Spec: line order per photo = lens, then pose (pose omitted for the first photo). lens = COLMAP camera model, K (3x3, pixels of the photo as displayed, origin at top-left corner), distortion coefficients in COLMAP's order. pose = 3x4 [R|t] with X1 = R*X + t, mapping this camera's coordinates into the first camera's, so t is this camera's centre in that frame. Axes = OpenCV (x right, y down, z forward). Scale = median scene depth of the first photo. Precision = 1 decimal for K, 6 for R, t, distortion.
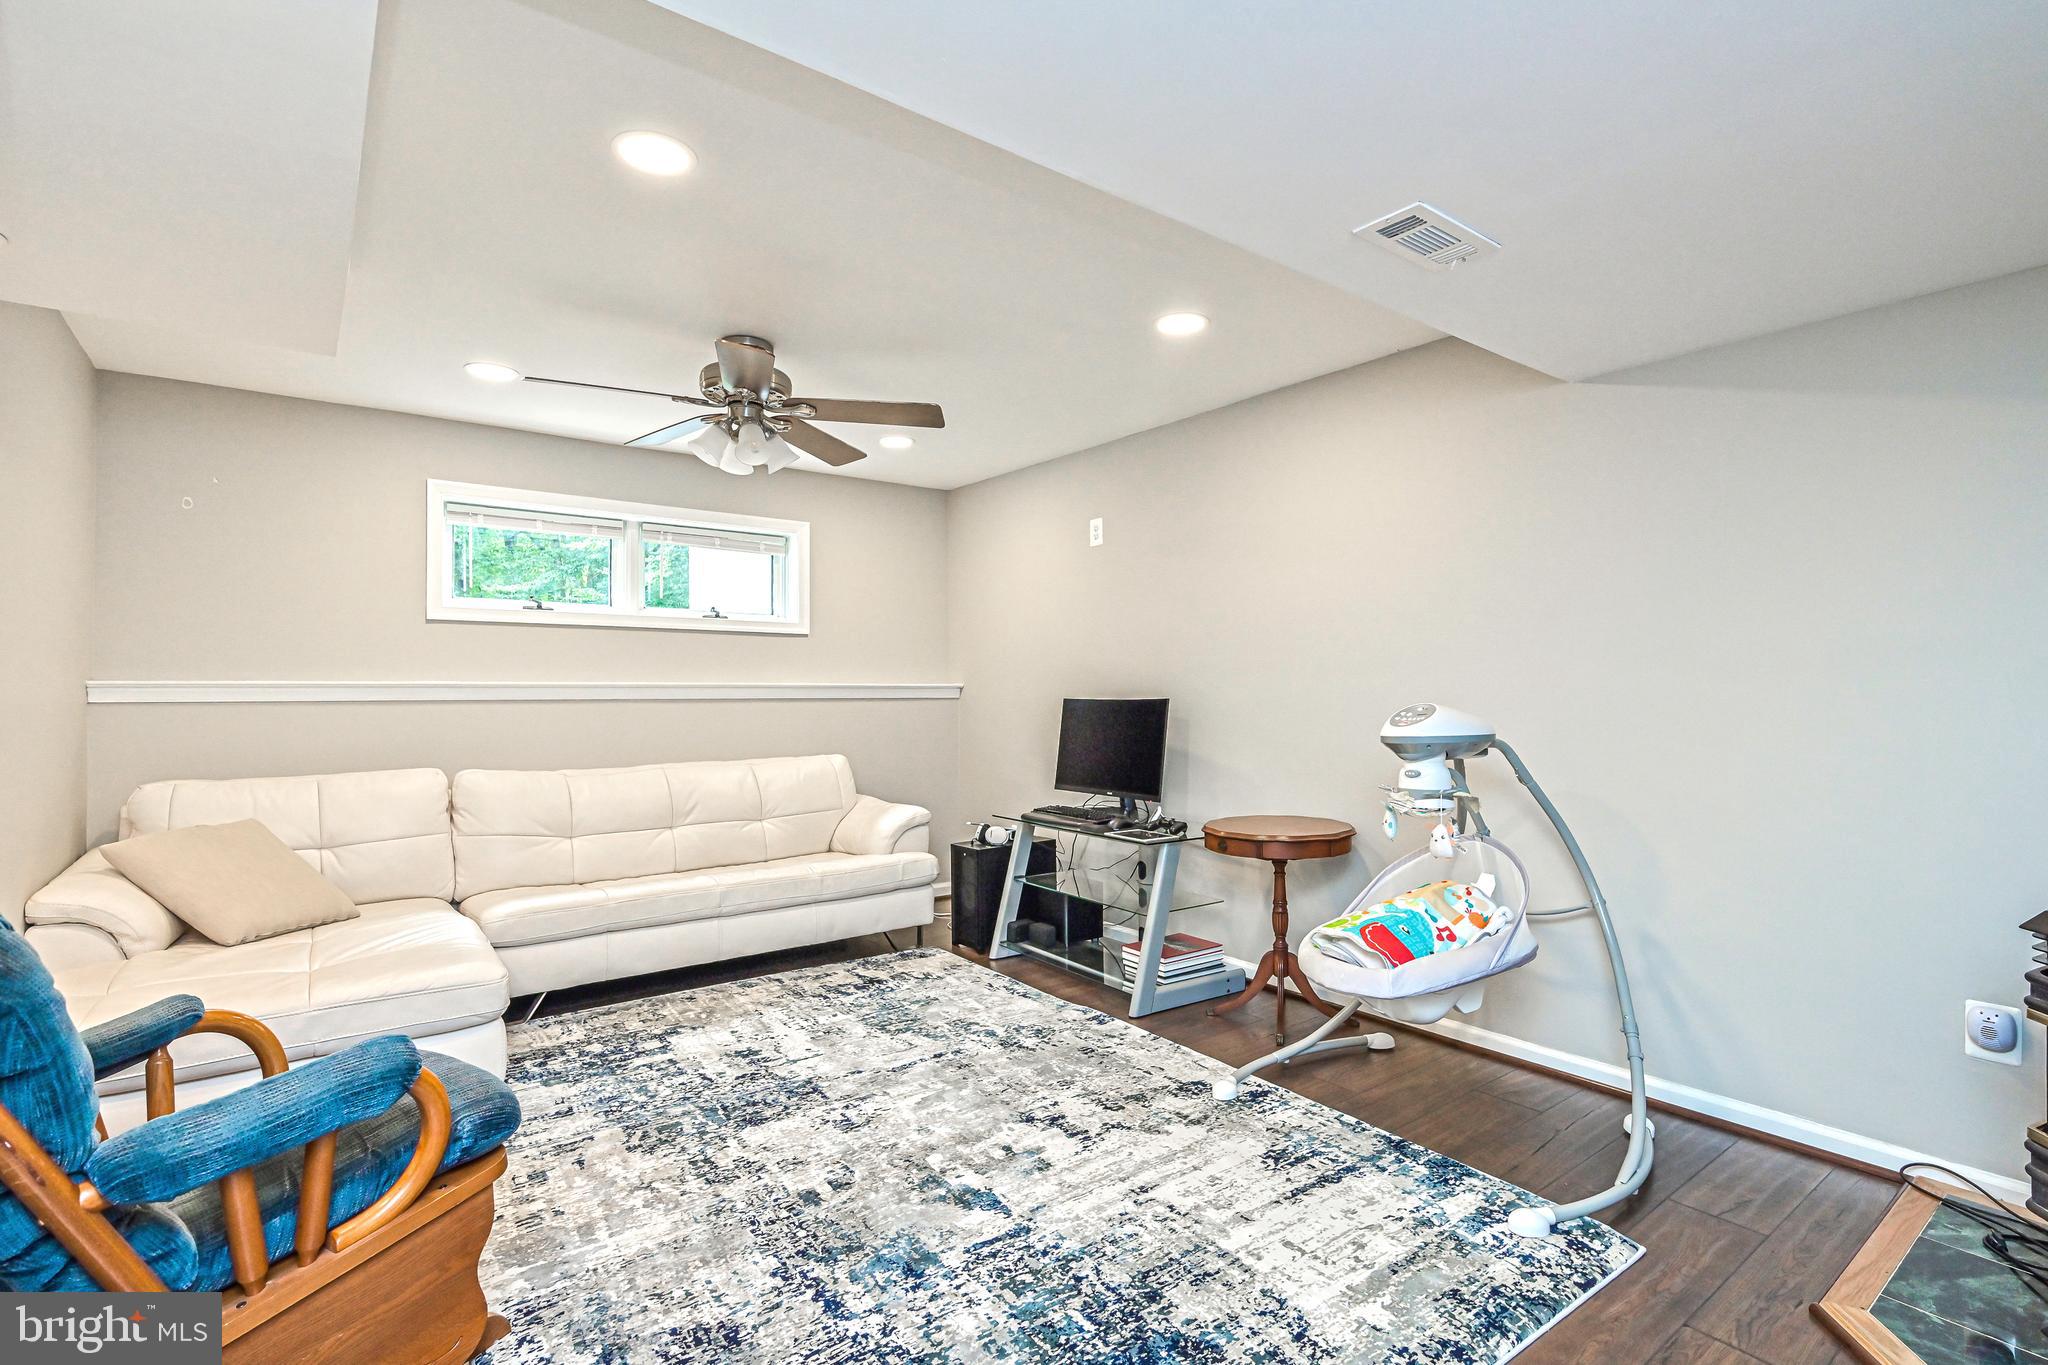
lens RADIAL K [[958.9, 0, 1024.0], [0, 958.9, 682.5], [0, 0, 1]] dist [-0.000034, -0.000131]
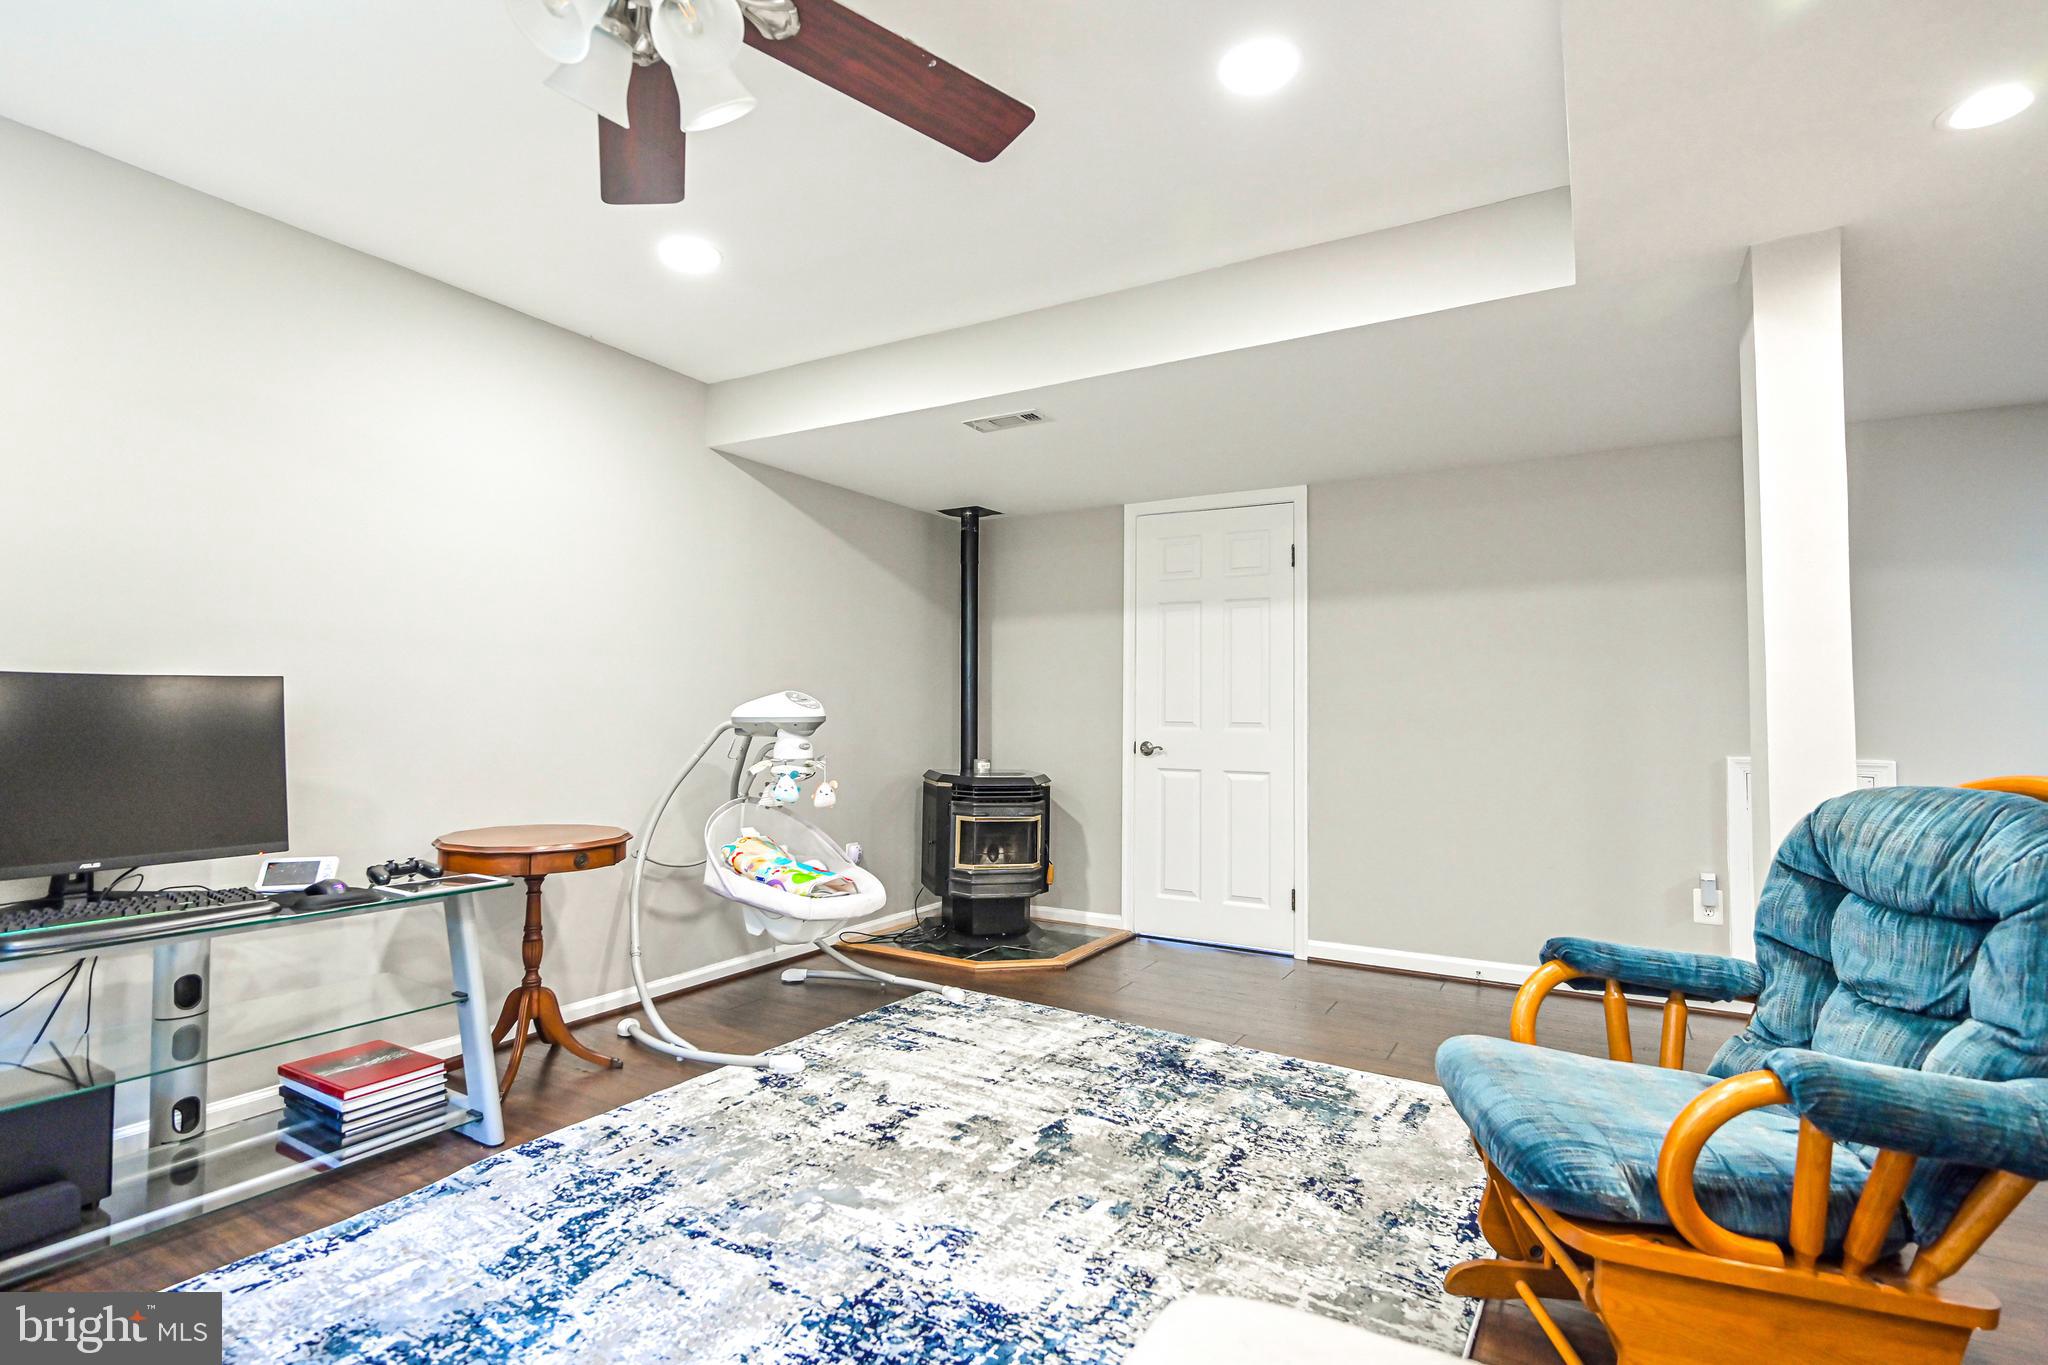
lens RADIAL K [[998.9, 0, 1024.0], [0, 998.9, 682.5], [0, 0, 1]] dist [-0.000924, -0.000154]
pose [[-0.393173, 0.033633, 0.918849, -0.758032], [-0.013063, 0.999026, -0.042157, 0.051702], [-0.919372, -0.028578, -0.392351, 1.032849]]
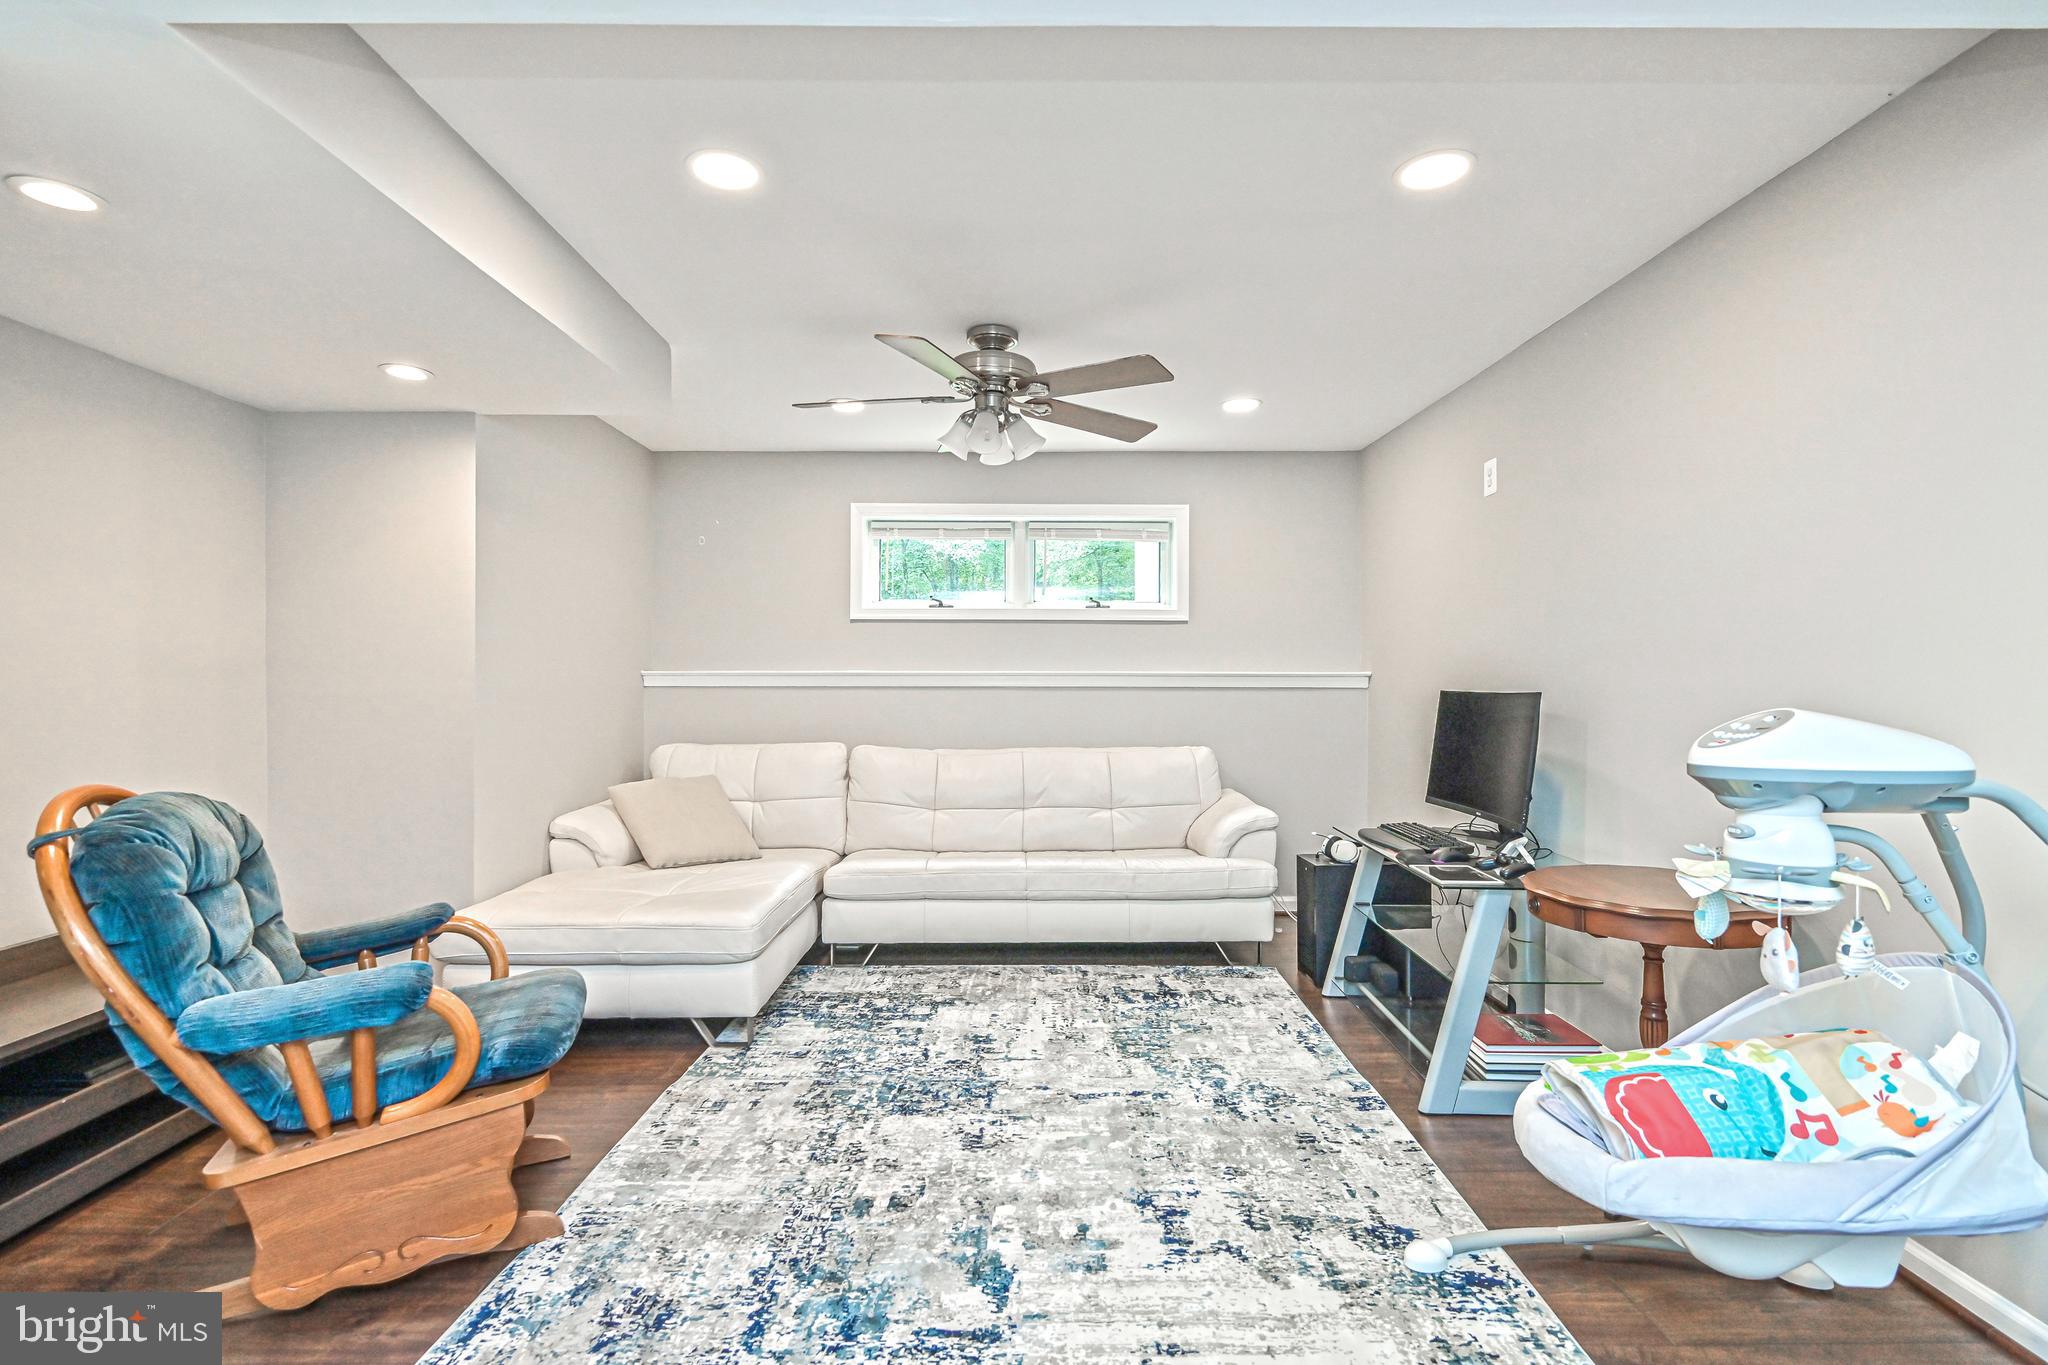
lens RADIAL K [[921.2, 0, 1024.0], [0, 921.2, 682.5], [0, 0, 1]] dist [-0.000022, -0.000063]
pose [[0.802017, 0.005789, -0.597274, 0.321252], [0.002943, 0.999903, 0.013642, -0.002091], [0.597294, -0.012699, 0.801922, 0.252052]]
